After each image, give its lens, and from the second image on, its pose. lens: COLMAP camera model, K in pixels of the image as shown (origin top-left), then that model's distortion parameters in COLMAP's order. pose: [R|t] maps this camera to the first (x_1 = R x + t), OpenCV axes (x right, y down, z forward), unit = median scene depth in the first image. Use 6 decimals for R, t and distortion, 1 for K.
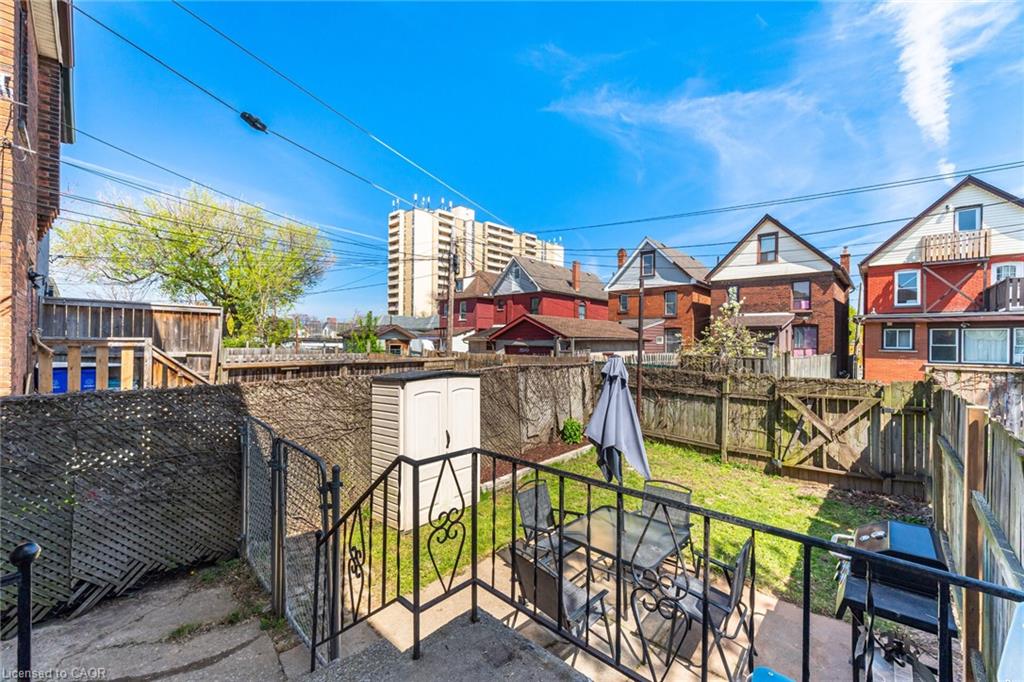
lens RADIAL K [[406.9, 0, 509.4], [0, 406.9, 343.9], [0, 0, 1]] dist [-0.006944, 0.000852]
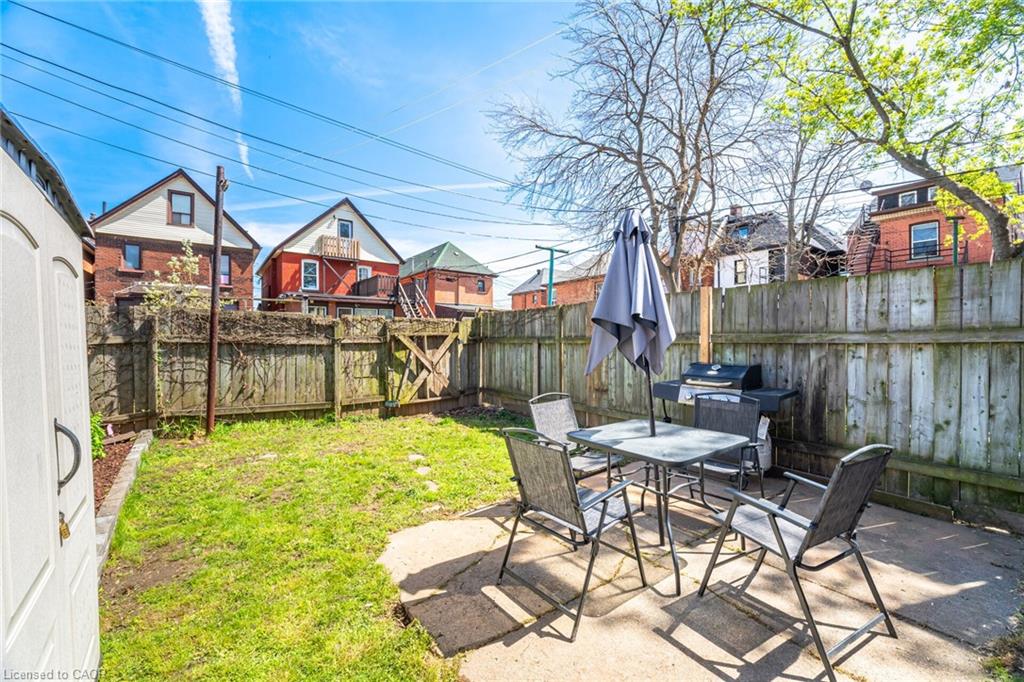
lens RADIAL K [[406.9, 0, 509.9], [0, 406.9, 336.9], [0, 0, 1]] dist [-0.006944, 0.000852]
pose [[0.188009, -0.005783, 0.982150, -0.224883], [0.009102, 0.999950, 0.004145, 0.112003], [-0.982125, 0.008160, 0.188052, 0.468331]]
